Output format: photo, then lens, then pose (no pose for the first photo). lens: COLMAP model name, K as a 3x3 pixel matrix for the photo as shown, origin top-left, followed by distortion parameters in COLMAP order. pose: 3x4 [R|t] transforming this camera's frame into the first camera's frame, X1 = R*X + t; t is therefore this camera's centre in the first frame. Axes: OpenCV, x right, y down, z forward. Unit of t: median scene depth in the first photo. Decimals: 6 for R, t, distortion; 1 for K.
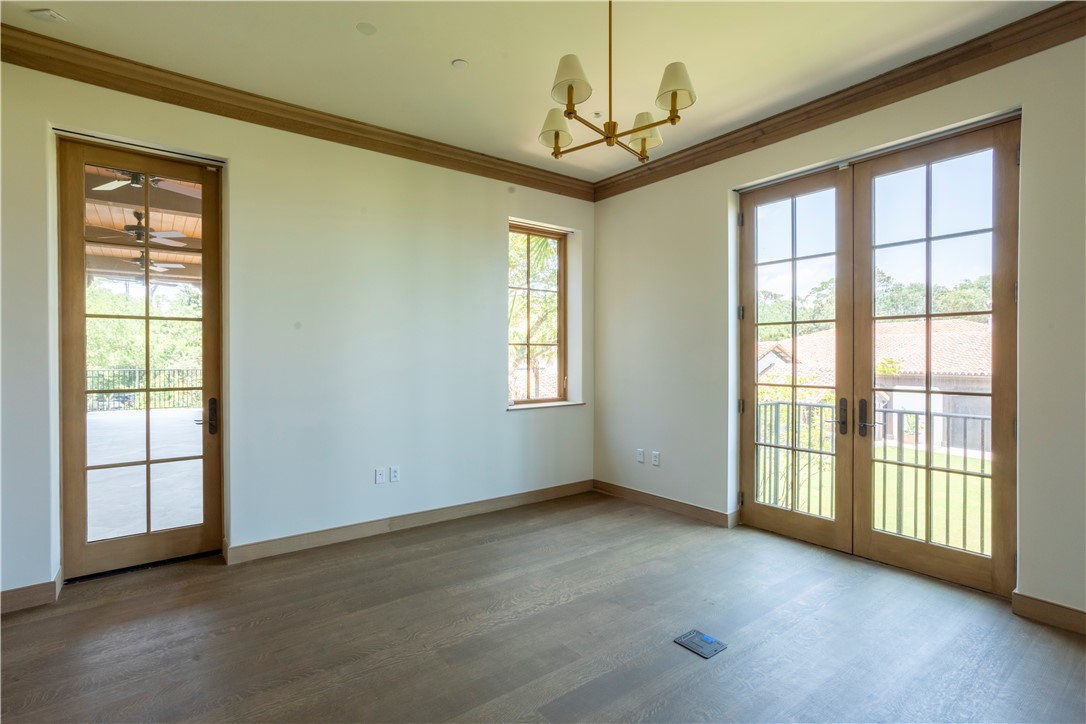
lens RADIAL K [[532.6, 0, 543.0], [0, 532.6, 362.0], [0, 0, 1]] dist [-0.001247, -0.000031]
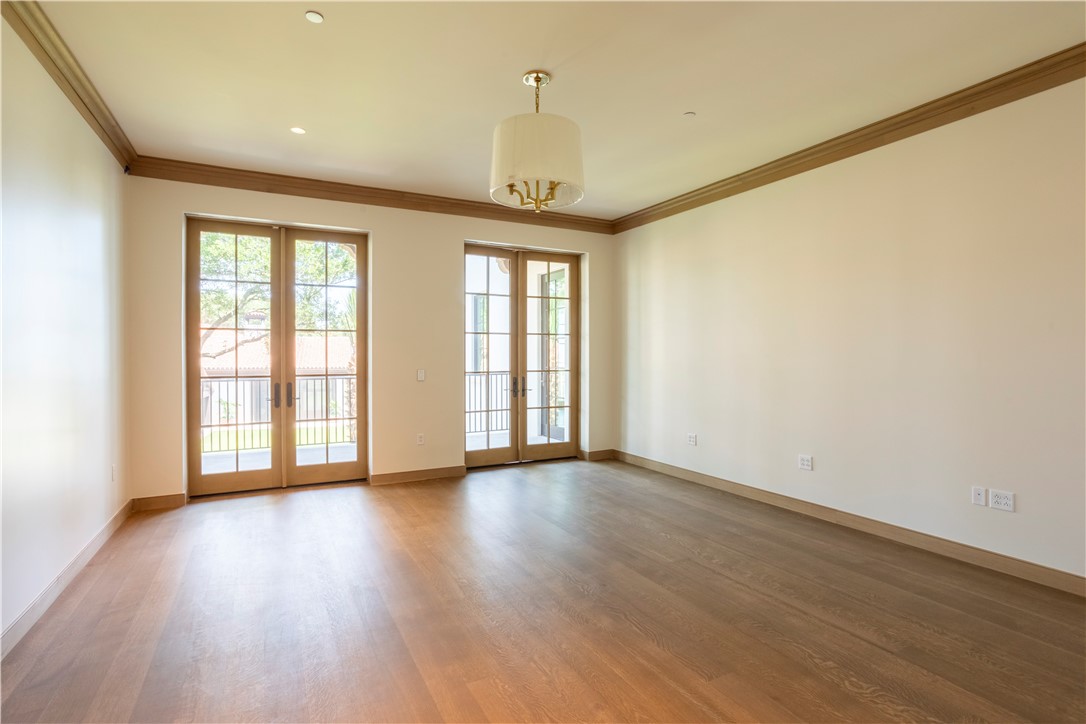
lens RADIAL K [[532.6, 0, 543.0], [0, 532.6, 362.0], [0, 0, 1]] dist [-0.001247, -0.000031]
pose [[0.181841, -0.010699, 0.983270, -0.739600], [0.007328, 0.999928, 0.009525, 0.001217], [-0.983301, 0.005473, 0.181906, 0.010286]]
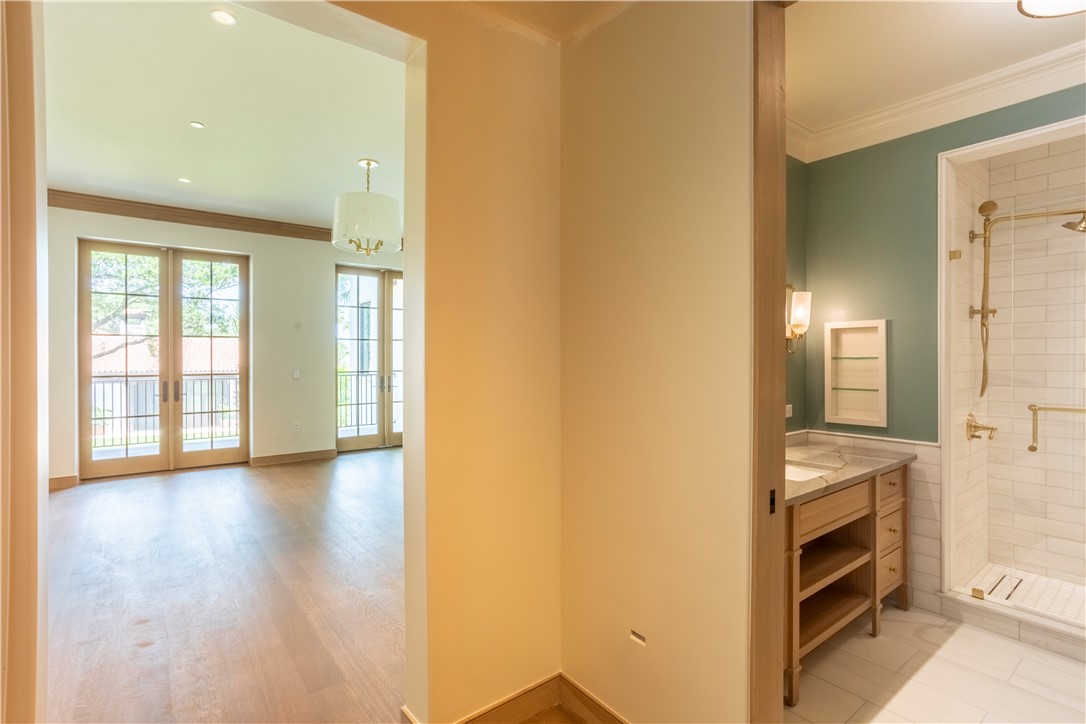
lens RADIAL K [[550.9, 0, 543.0], [0, 550.9, 362.0], [0, 0, 1]] dist [-0.000457, 0.023170]
pose [[0.038528, -0.005448, 0.999243, -1.165435], [0.007807, 0.999956, 0.005151, 0.006002], [-0.999227, 0.007603, 0.038569, -0.287446]]
